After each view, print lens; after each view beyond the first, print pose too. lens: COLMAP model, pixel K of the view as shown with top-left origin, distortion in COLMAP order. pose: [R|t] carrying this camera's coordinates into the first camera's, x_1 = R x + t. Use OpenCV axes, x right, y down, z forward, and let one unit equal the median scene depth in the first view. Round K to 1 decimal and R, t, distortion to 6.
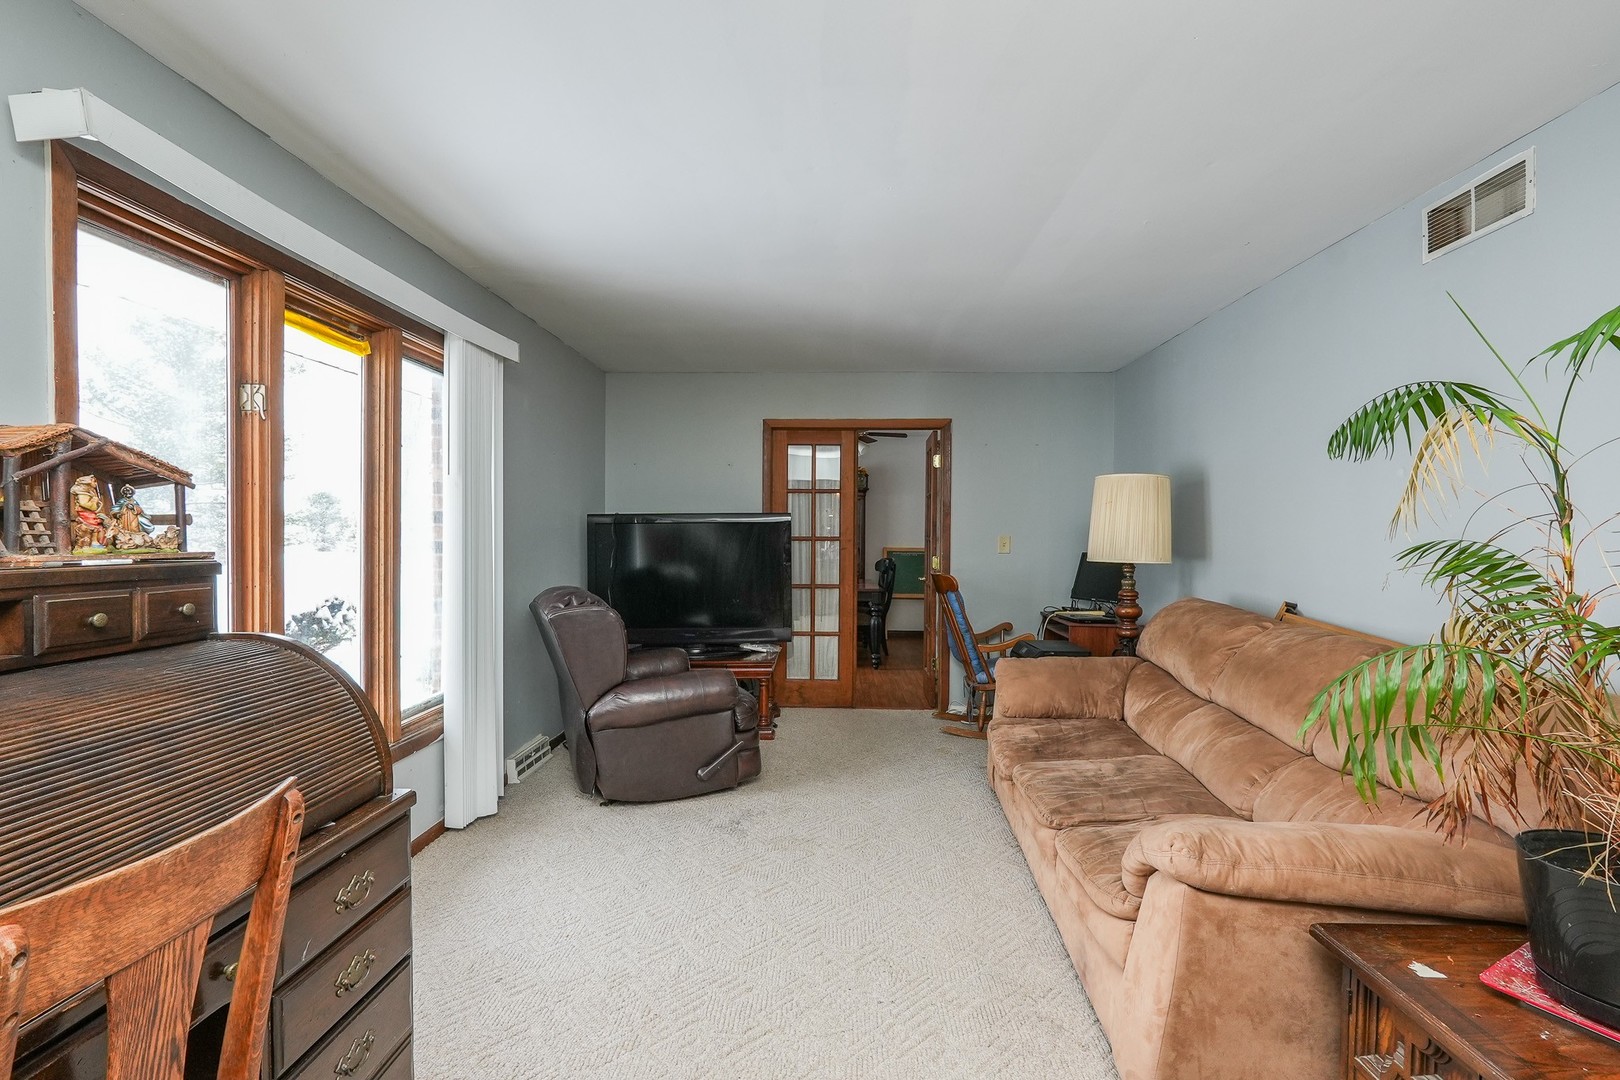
lens RADIAL K [[756.2, 0, 810.0], [0, 756.2, 540.0], [0, 0, 1]] dist [0.002109, 0.000569]
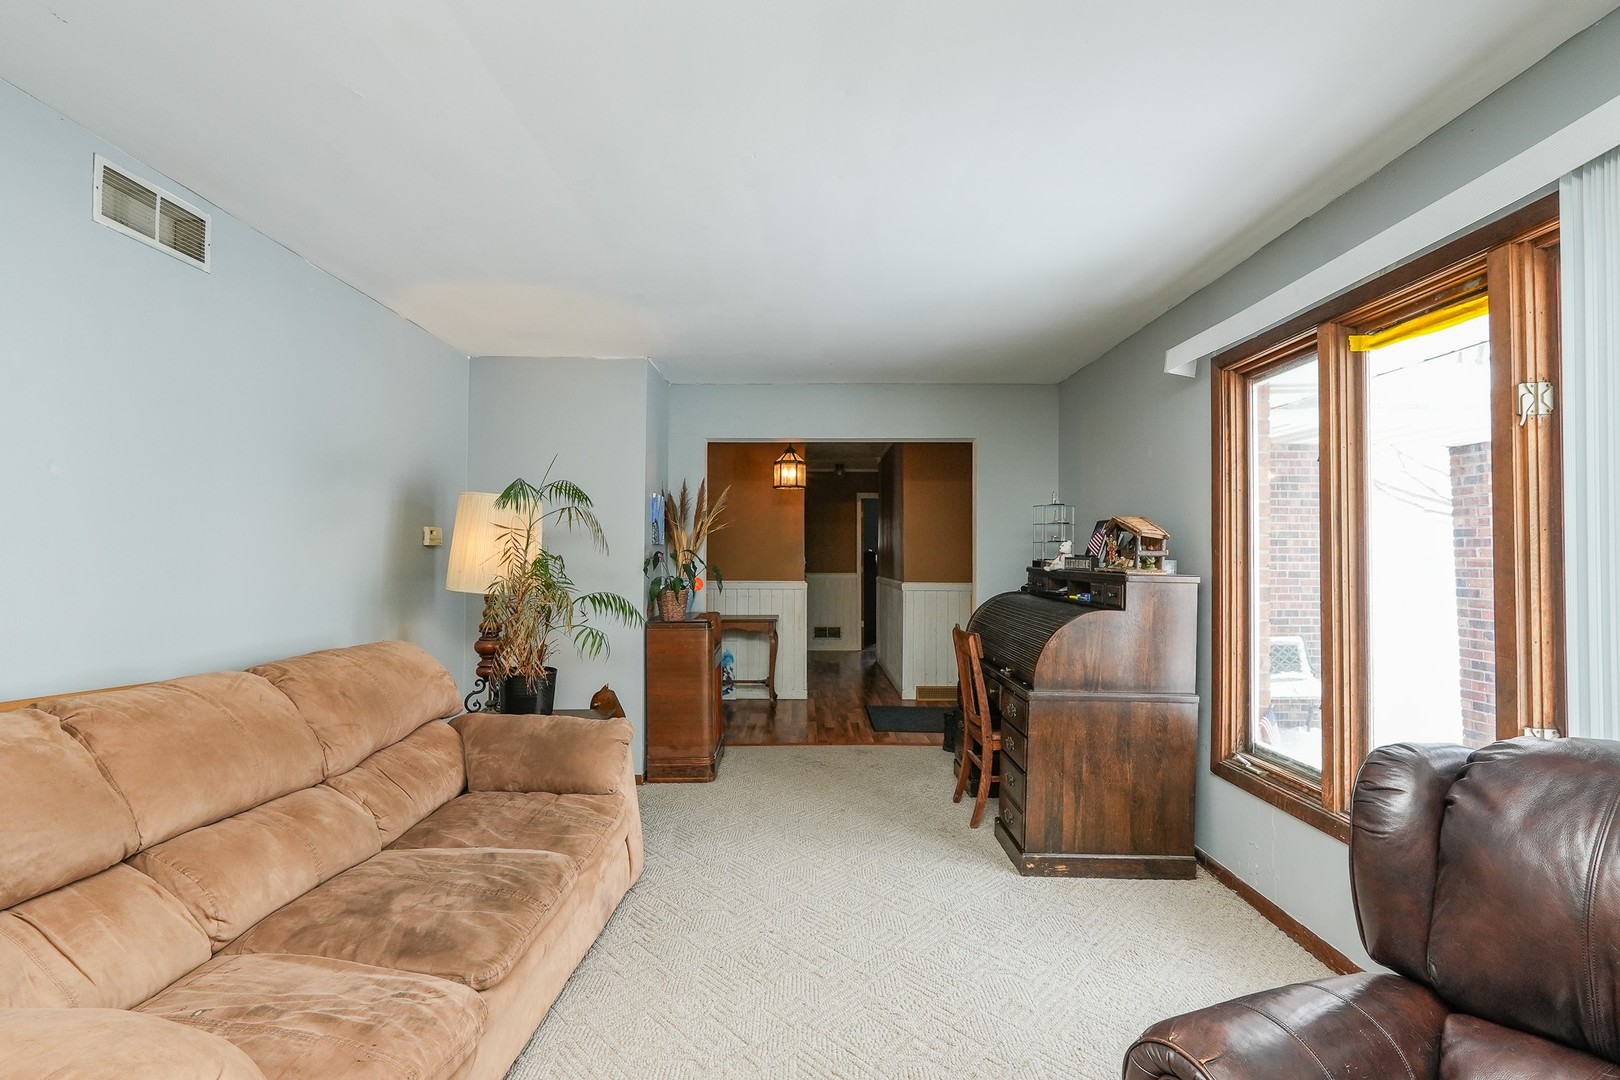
lens RADIAL K [[756.2, 0, 810.0], [0, 756.2, 540.0], [0, 0, 1]] dist [0.002109, 0.000569]
pose [[-0.999485, -0.008079, -0.031058, 0.067624], [-0.007608, 0.999855, -0.015241, -0.015915], [0.031177, -0.014997, -0.999401, 1.858051]]
